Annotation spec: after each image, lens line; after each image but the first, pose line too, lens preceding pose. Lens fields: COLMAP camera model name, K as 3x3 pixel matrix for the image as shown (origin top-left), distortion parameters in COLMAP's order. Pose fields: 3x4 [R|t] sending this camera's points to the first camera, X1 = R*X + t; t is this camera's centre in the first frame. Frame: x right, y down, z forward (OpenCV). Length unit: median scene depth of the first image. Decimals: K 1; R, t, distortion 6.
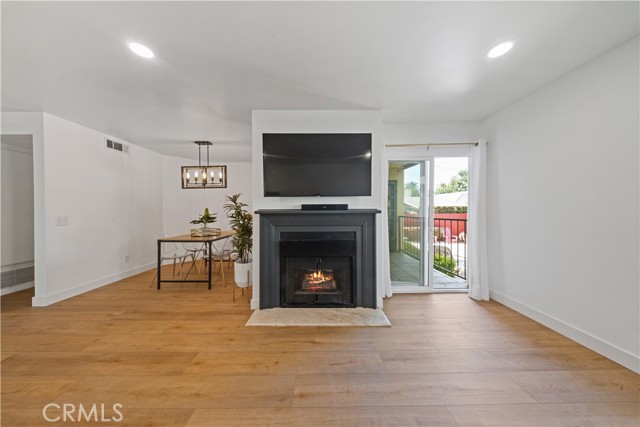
lens RADIAL K [[189.2, 0, 319.7], [0, 189.2, 212.8], [0, 0, 1]] dist [0.001288, -0.000738]
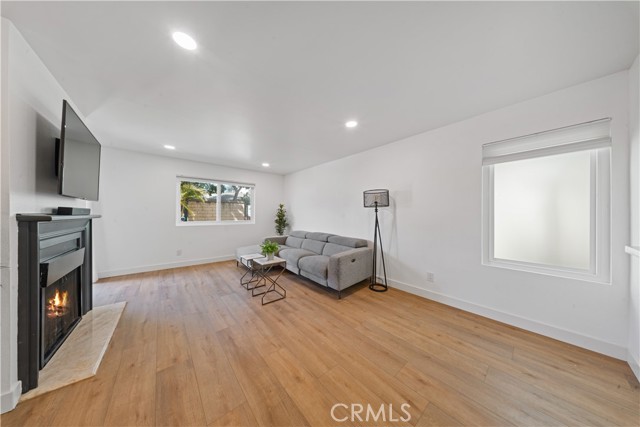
lens RADIAL K [[189.2, 0, 320.6], [0, 189.2, 214.2], [0, 0, 1]] dist [0.001288, -0.000738]
pose [[-0.647691, 0.002743, 0.761898, -1.738588], [0.010198, 0.999935, 0.005069, -0.015099], [-0.761835, 0.011053, -0.647677, 0.927823]]
